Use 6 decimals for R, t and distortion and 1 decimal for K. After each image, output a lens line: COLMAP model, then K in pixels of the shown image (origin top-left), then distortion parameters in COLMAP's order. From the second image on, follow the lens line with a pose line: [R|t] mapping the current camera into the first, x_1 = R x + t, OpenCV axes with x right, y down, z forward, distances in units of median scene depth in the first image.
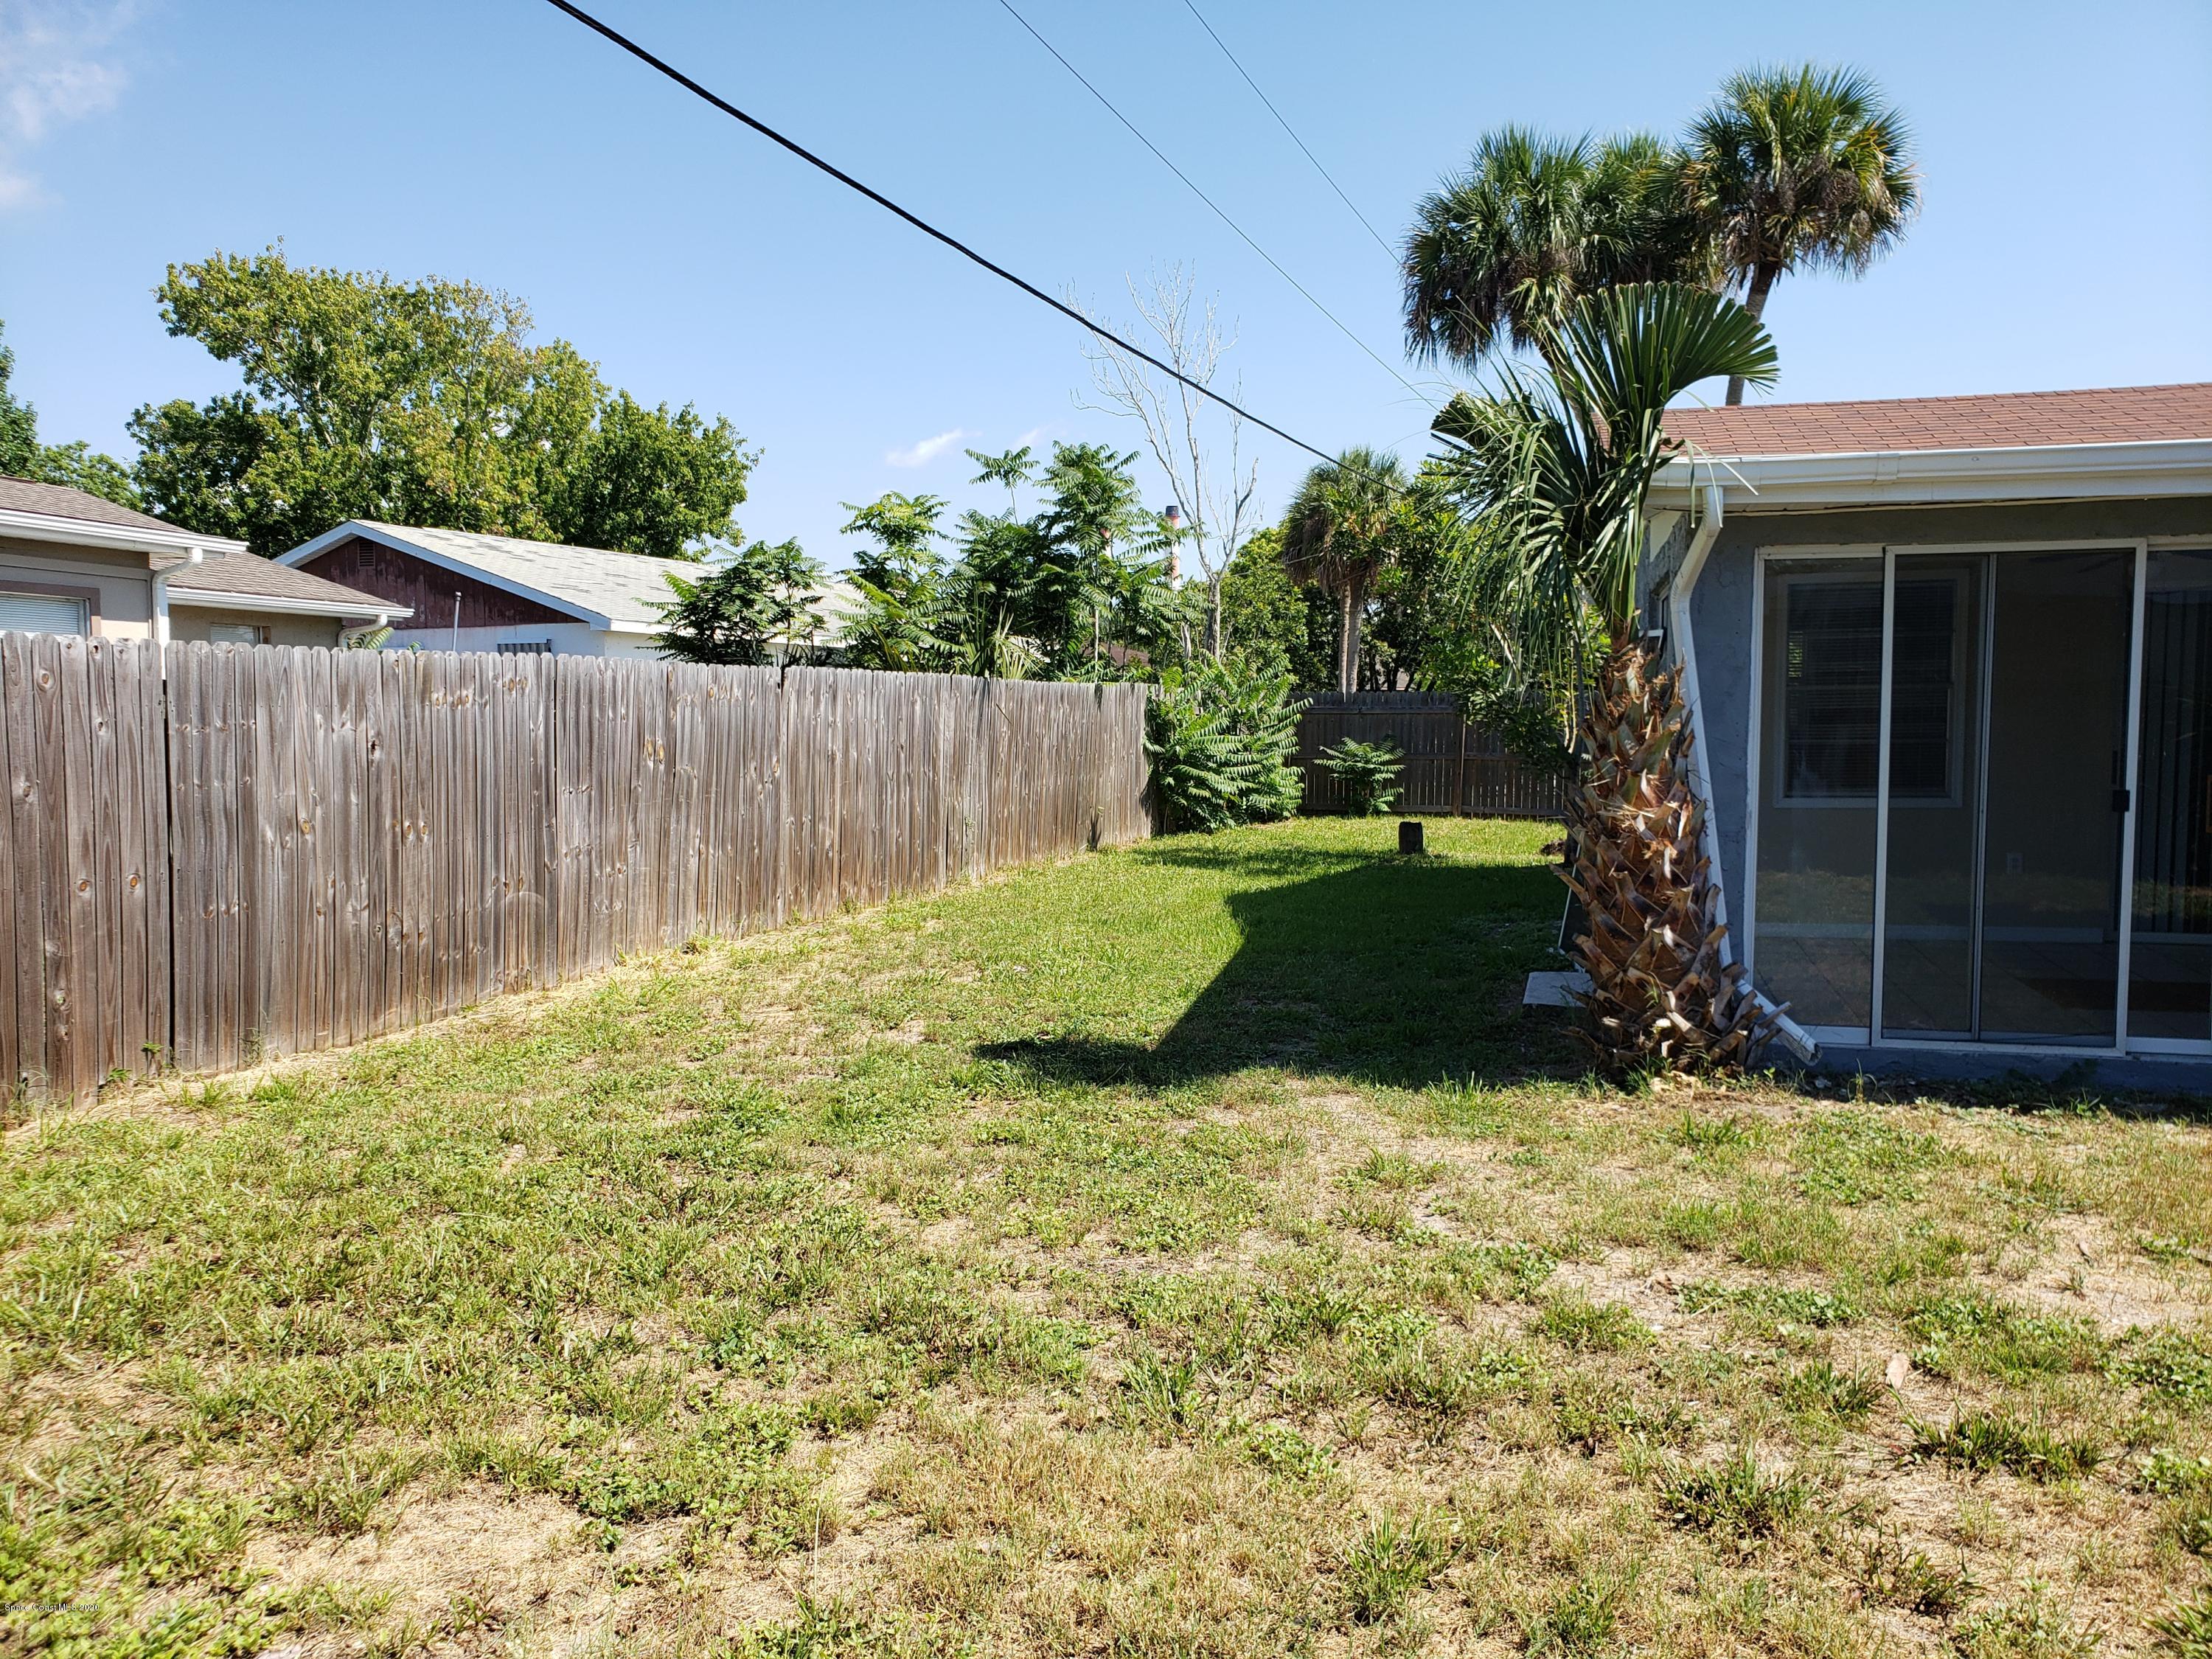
lens RADIAL K [[1699.3, 0, 1106.0], [0, 1699.3, 829.5], [0, 0, 1]] dist [0.056668, -0.000199]
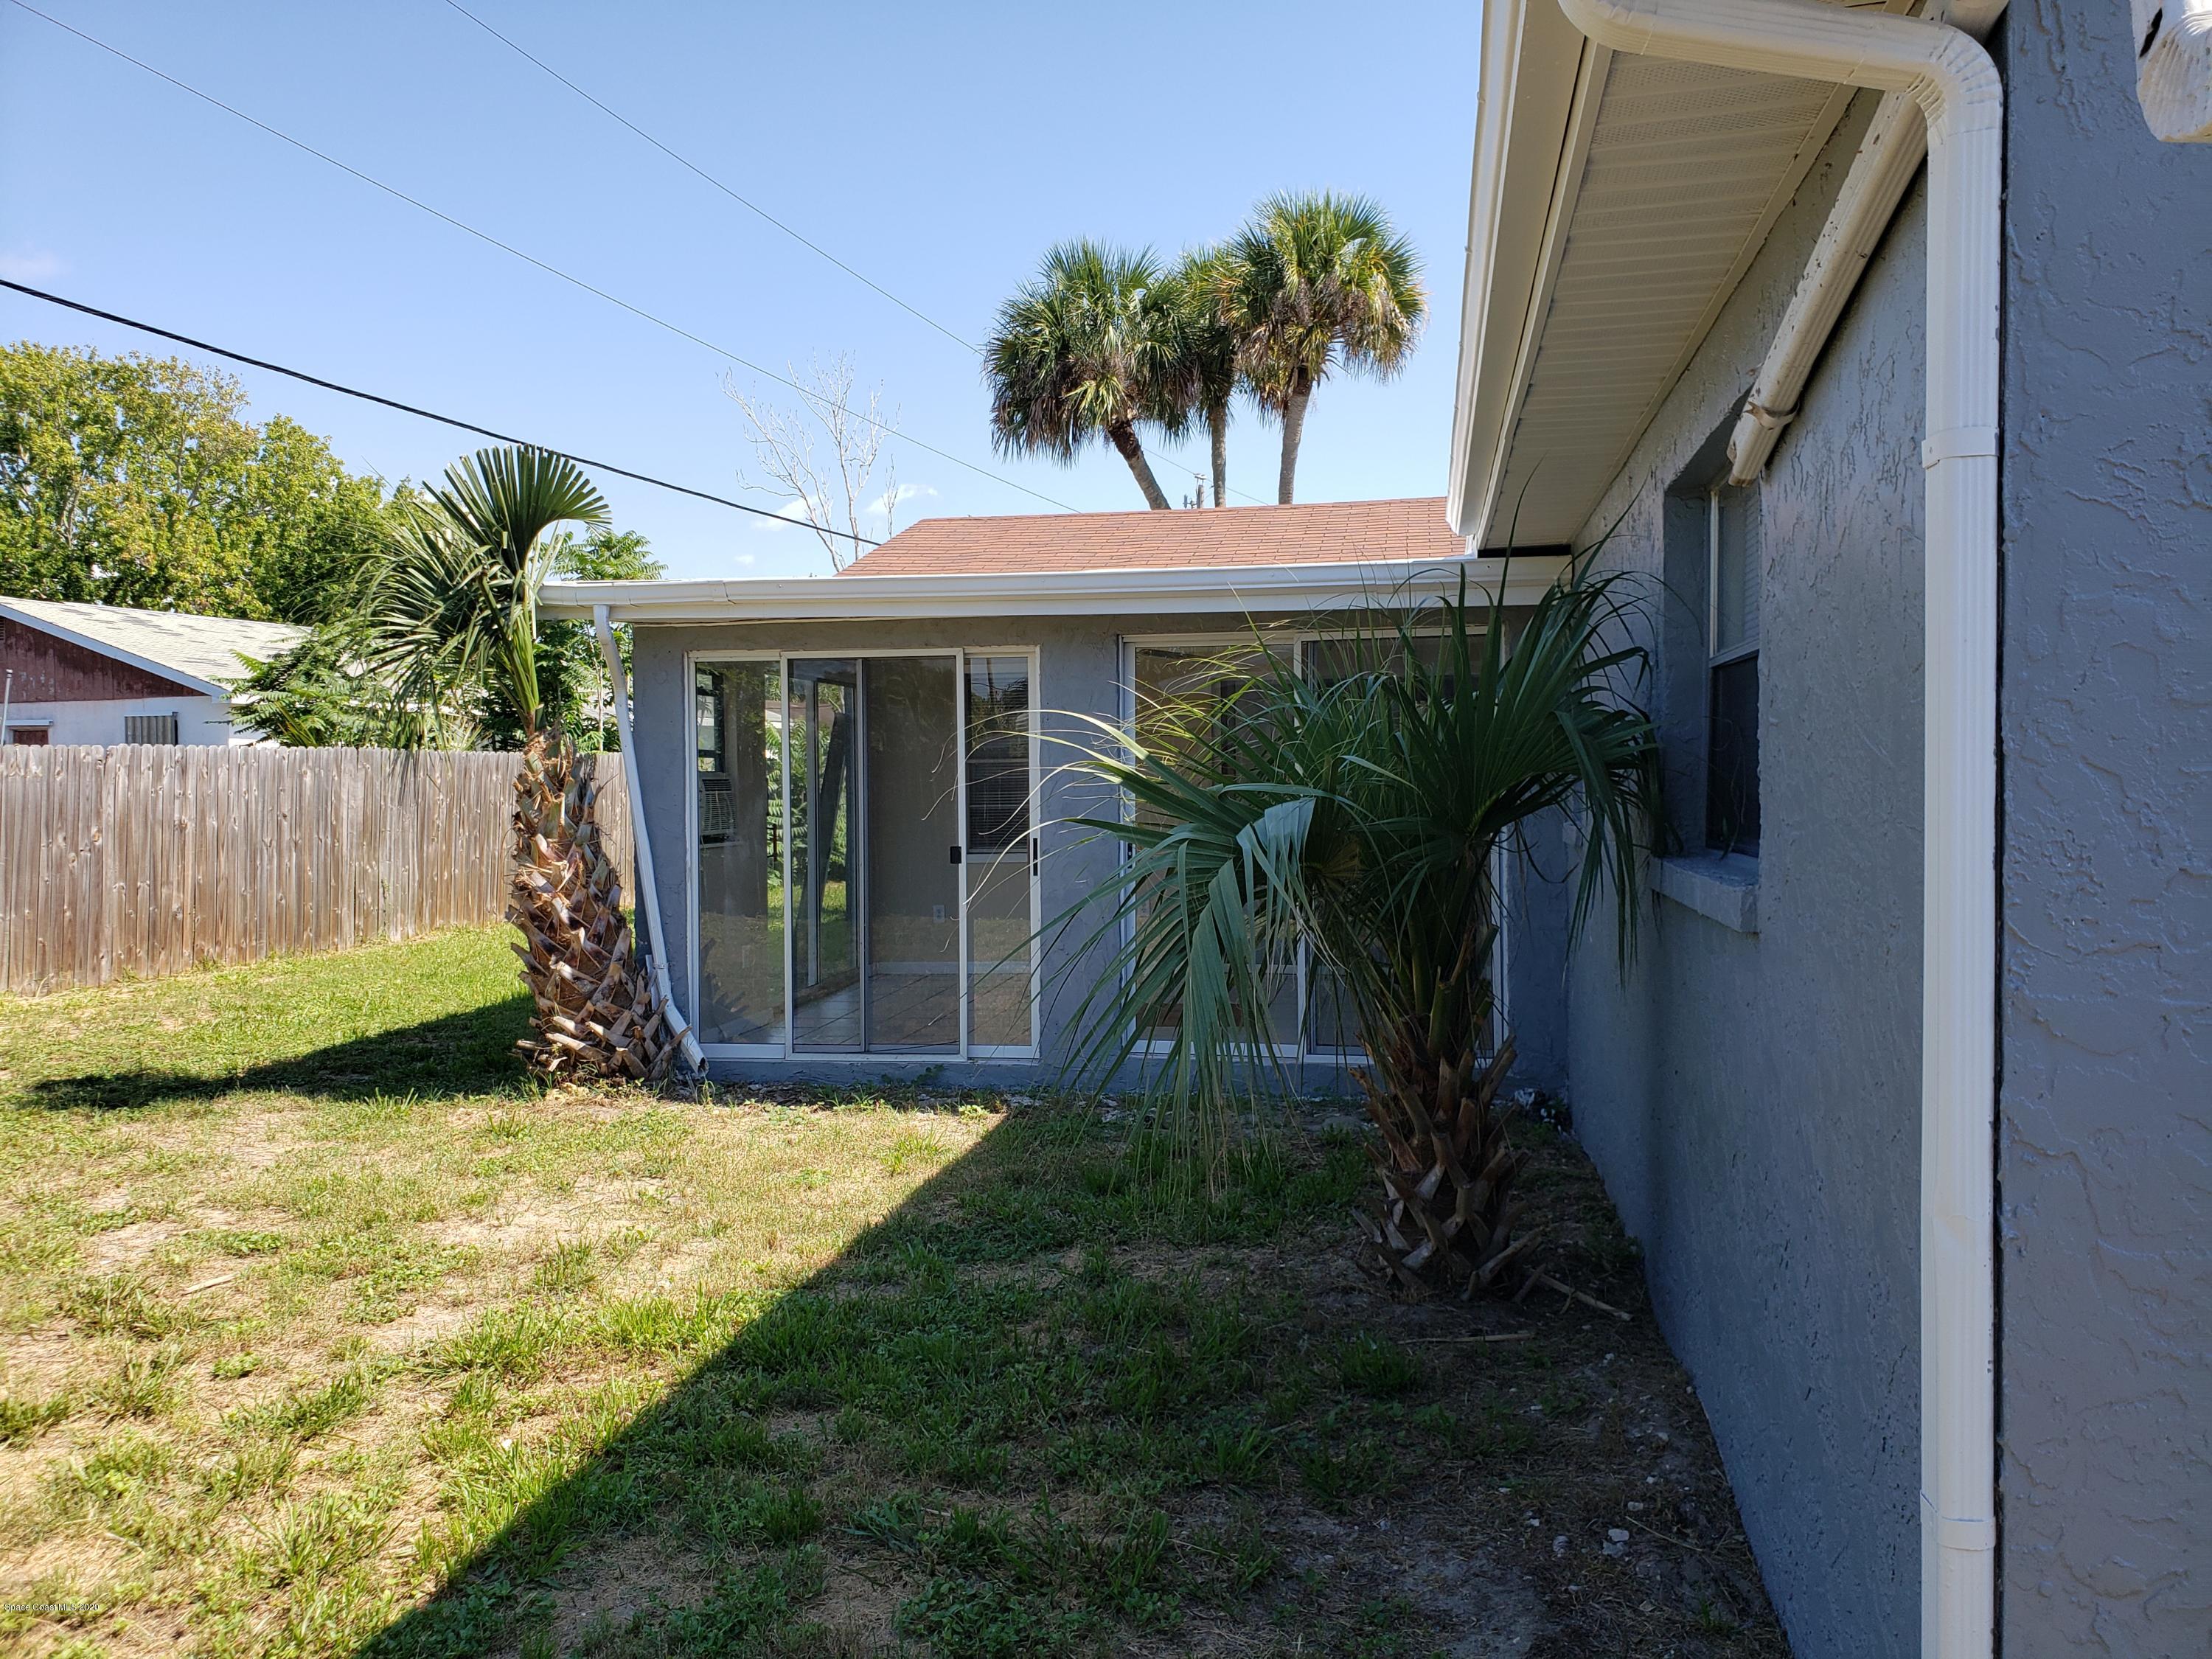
lens RADIAL K [[1692.6, 0, 1106.0], [0, 1692.6, 829.5], [0, 0, 1]] dist [0.078816, 0.000256]
pose [[0.998446, -0.009910, 0.054844, 0.201776], [0.011854, 0.999309, -0.035241, 0.002910], [-0.054457, 0.035836, 0.997873, -0.072191]]
